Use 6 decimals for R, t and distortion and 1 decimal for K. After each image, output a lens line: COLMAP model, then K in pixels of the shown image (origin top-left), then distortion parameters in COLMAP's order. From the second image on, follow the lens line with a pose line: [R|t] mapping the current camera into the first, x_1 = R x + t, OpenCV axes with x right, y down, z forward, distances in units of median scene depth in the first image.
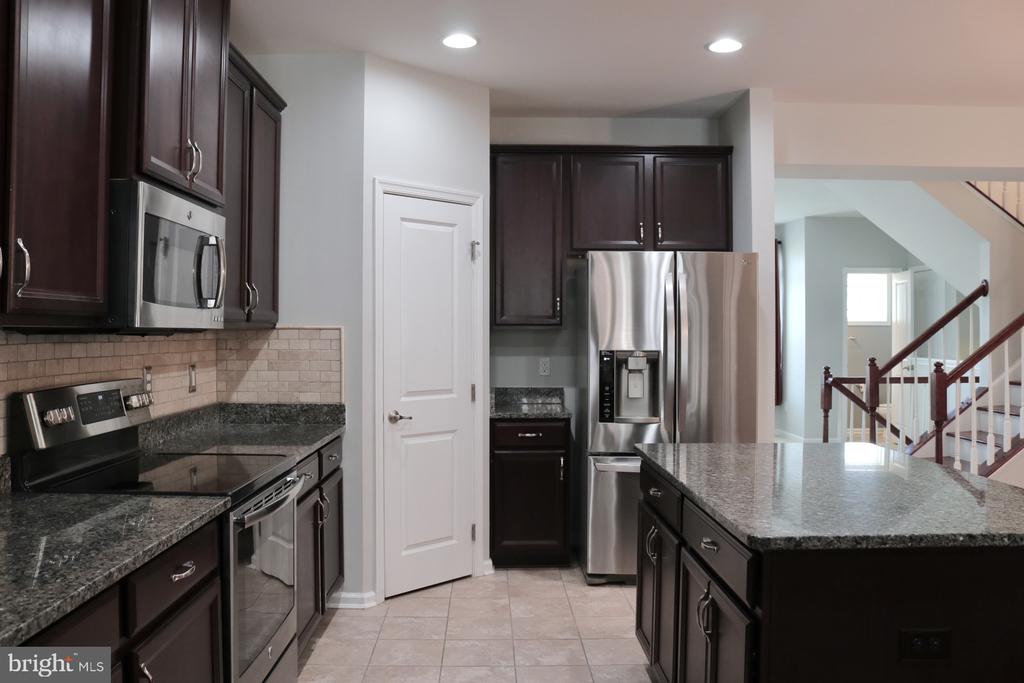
lens RADIAL K [[856.3, 0, 512.0], [0, 856.3, 341.5], [0, 0, 1]] dist [-0.156200, 0.141374]
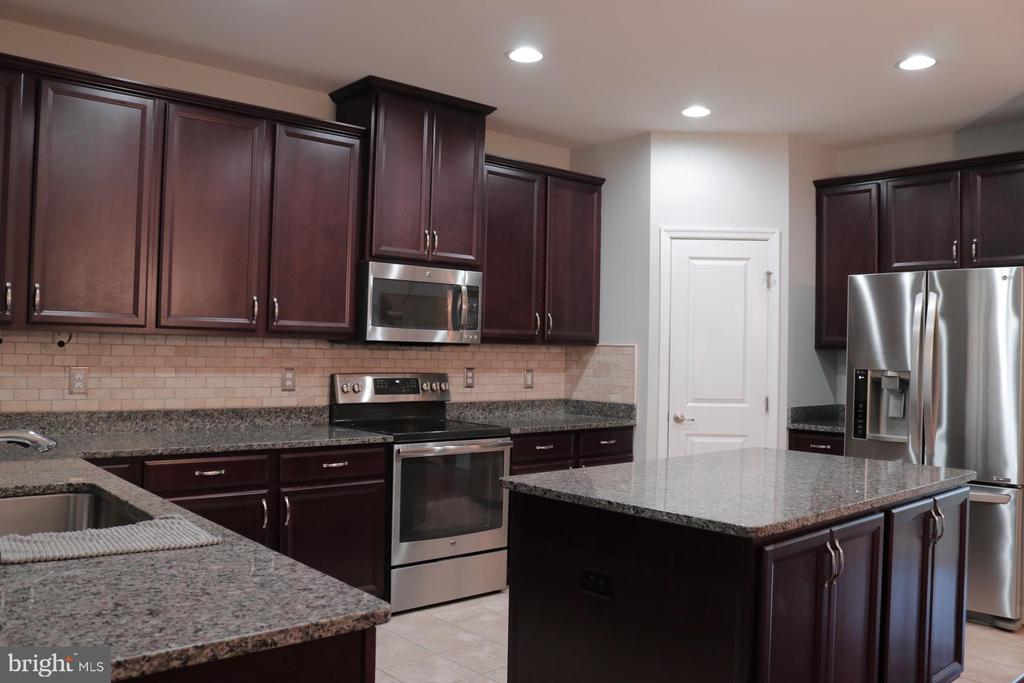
lens RADIAL K [[856.3, 0, 512.0], [0, 856.3, 341.5], [0, 0, 1]] dist [-0.156200, 0.141374]
pose [[0.650193, 0.002732, -0.759764, 0.668439], [-0.026150, 0.999482, -0.018785, 0.007185], [0.759319, 0.032082, 0.649928, 0.009145]]
